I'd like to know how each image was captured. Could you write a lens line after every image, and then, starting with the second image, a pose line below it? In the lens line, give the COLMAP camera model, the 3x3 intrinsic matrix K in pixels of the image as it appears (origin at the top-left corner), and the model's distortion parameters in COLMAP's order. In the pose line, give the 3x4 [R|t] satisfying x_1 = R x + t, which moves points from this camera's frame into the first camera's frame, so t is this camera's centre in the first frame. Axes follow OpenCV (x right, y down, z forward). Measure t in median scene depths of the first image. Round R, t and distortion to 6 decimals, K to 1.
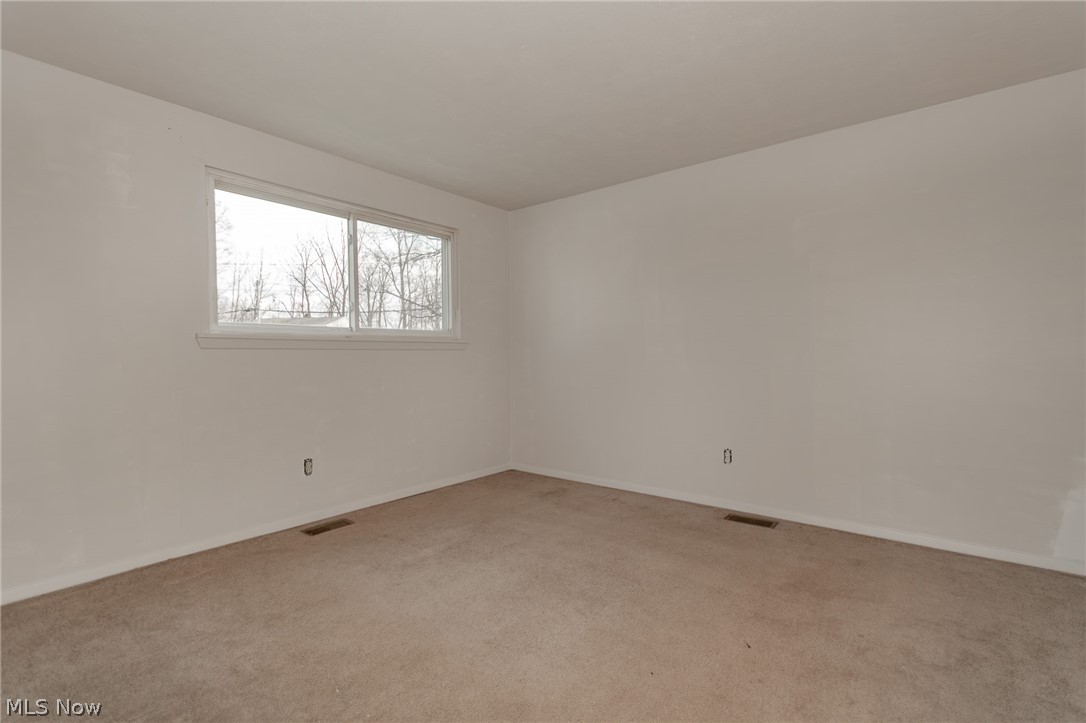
lens RADIAL K [[505.7, 0, 543.8], [0, 505.7, 354.3], [0, 0, 1]] dist [0.000456, -0.000203]
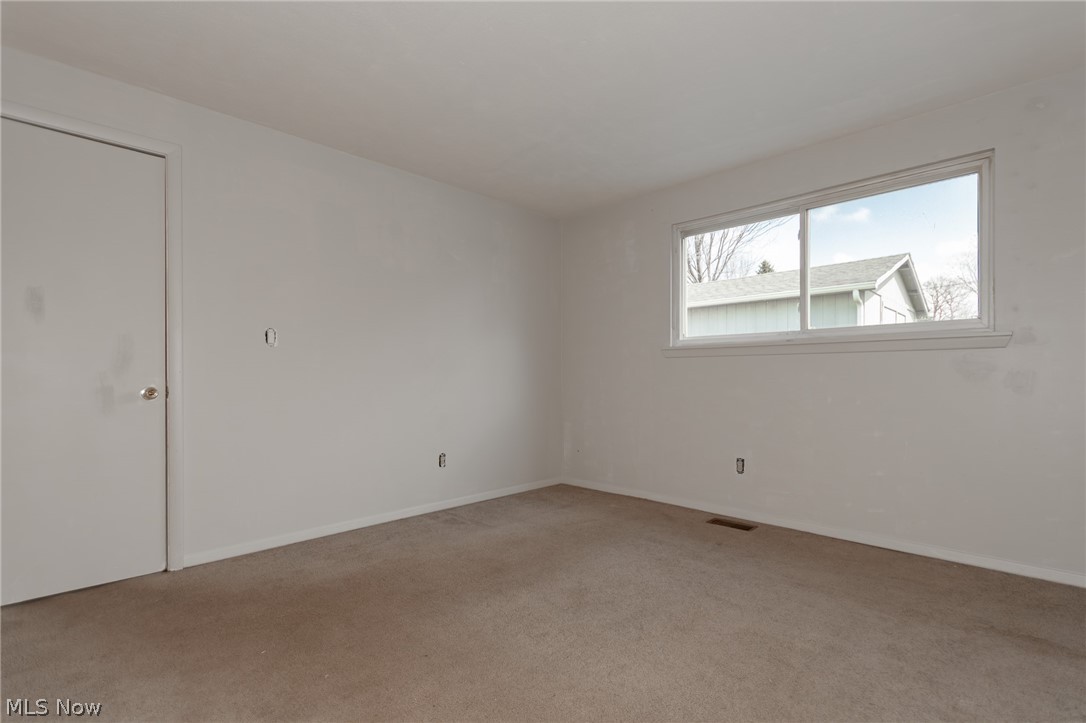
lens RADIAL K [[501.9, 0, 543.7], [0, 501.9, 366.9], [0, 0, 1]] dist [0.001673, 0.000012]
pose [[-0.105433, -0.016343, -0.994292, 0.626697], [-0.001873, 0.999866, -0.016236, 0.031500], [0.994425, 0.000151, -0.105449, 0.694370]]
